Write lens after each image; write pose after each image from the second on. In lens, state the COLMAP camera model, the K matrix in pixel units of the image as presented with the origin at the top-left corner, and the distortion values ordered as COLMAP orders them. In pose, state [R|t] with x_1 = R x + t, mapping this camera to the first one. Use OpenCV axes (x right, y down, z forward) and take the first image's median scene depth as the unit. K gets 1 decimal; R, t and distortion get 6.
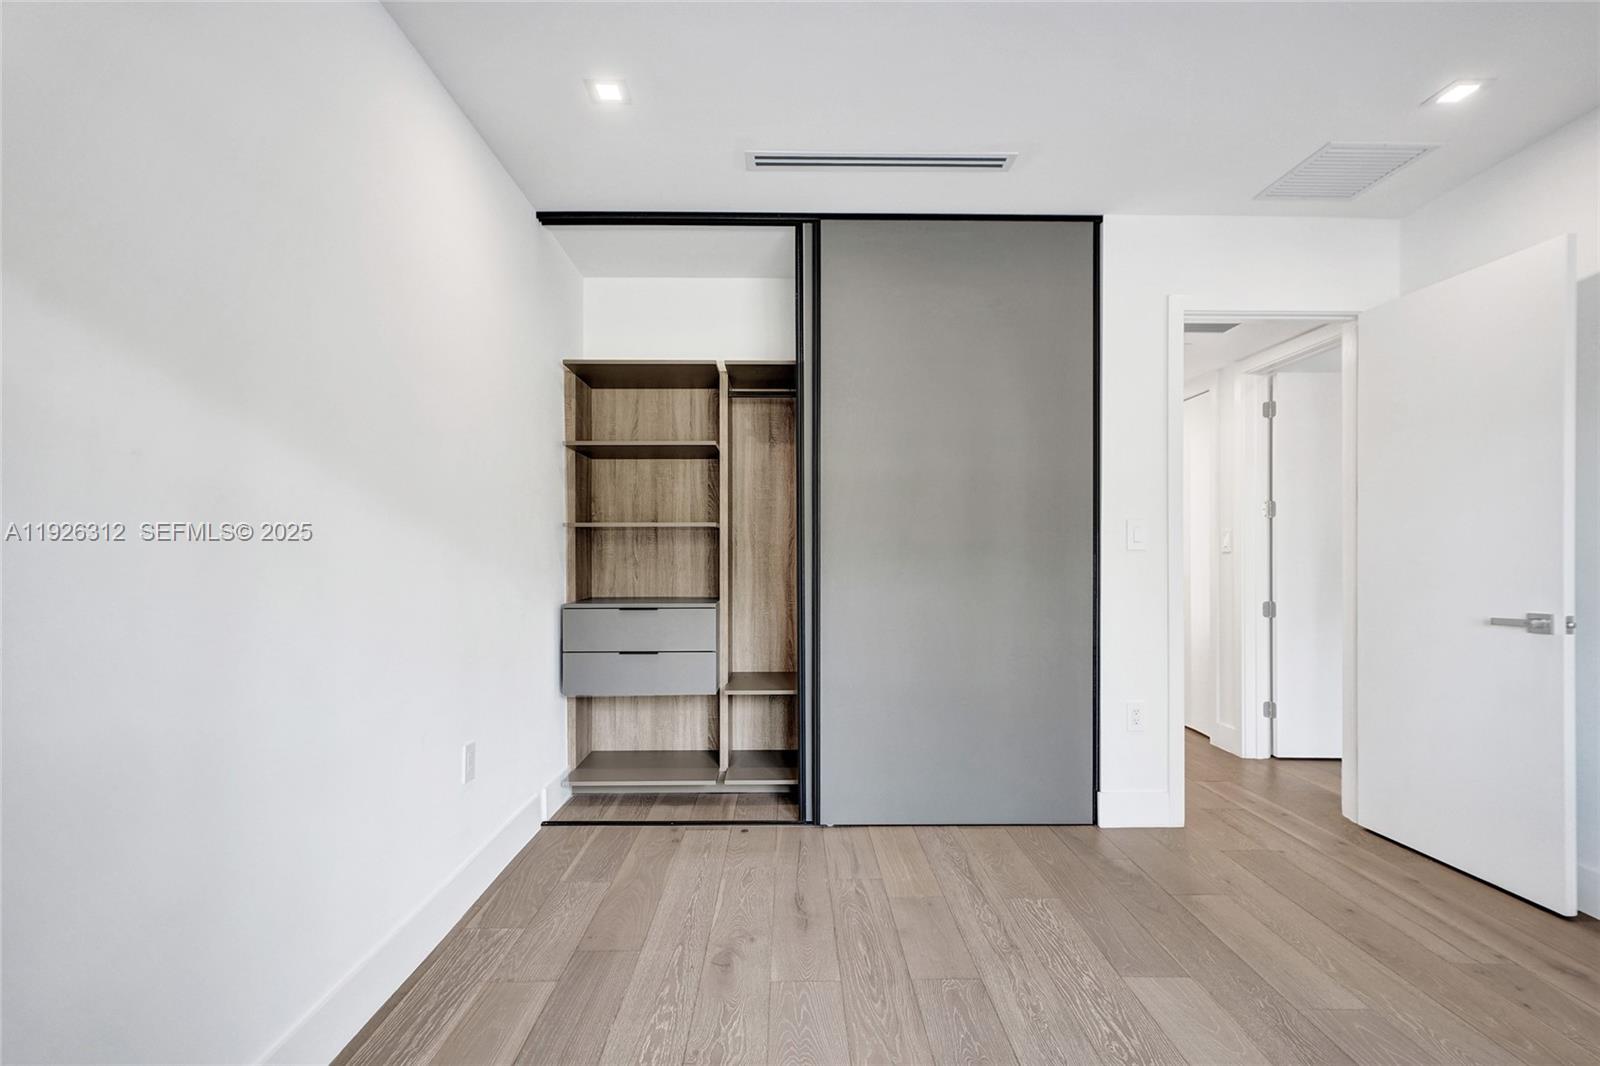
lens RADIAL K [[743.4, 0, 795.5], [0, 743.4, 550.2], [0, 0, 1]] dist [0.009101, 0.001462]
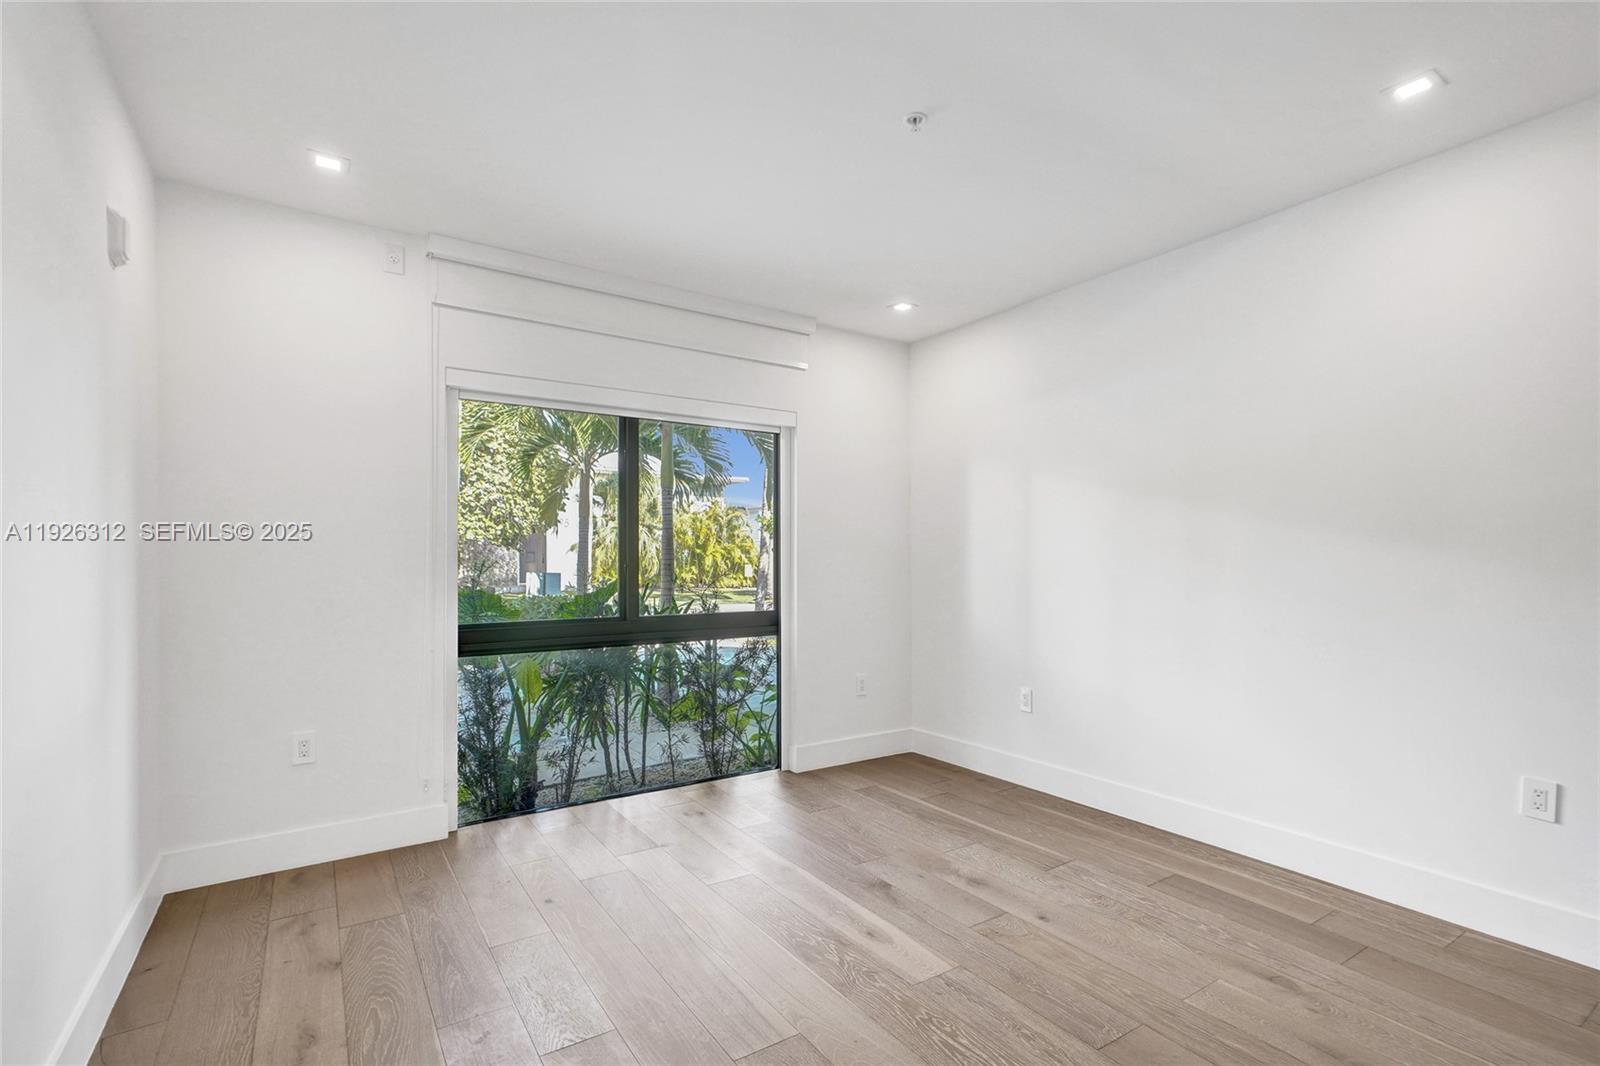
lens RADIAL K [[747.5, 0, 804.8], [0, 747.5, 564.7], [0, 0, 1]] dist [0.003420, 0.000961]
pose [[-0.837354, 0.003005, -0.546653, 0.866222], [-0.003287, 0.999939, 0.010531, -0.017882], [0.546652, 0.010615, -0.837293, 1.299422]]
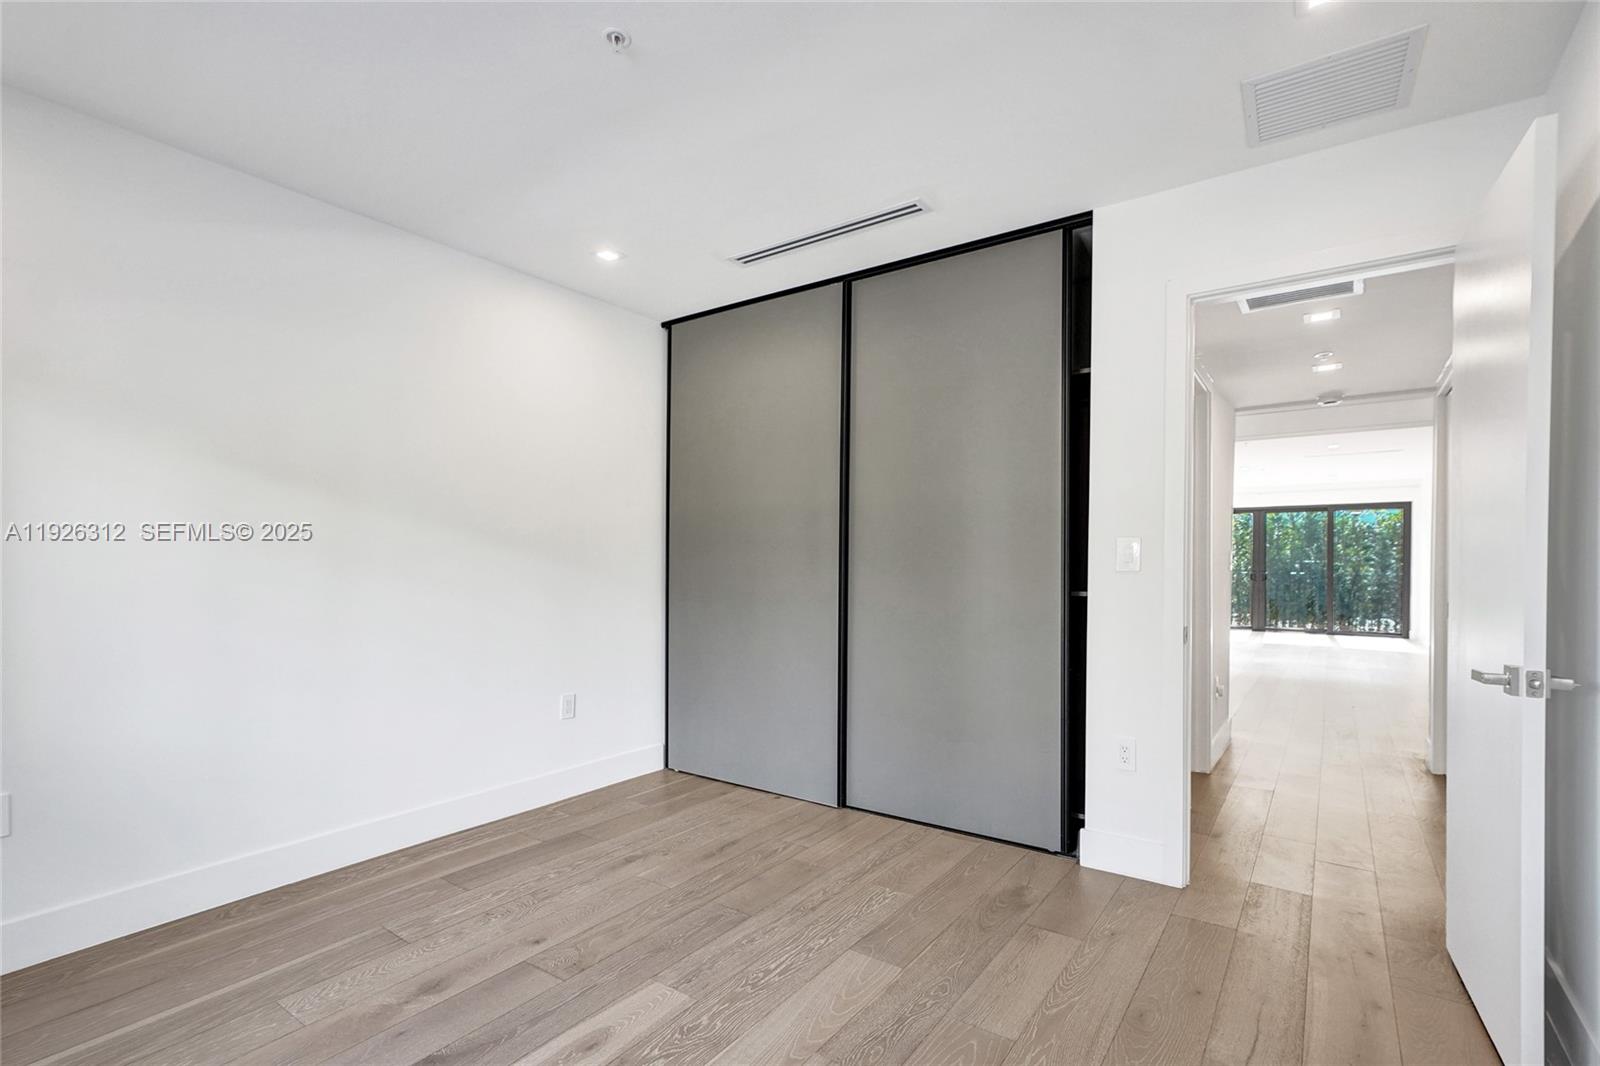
lens RADIAL K [[742.2, 0, 793.1], [0, 742.2, 576.7], [0, 0, 1]] dist [0.002701, 0.000531]
pose [[0.805293, 0.009725, -0.592798, 0.862005], [-0.001064, 0.999888, 0.014958, -0.008851], [0.592877, -0.011414, 0.805212, 0.040313]]
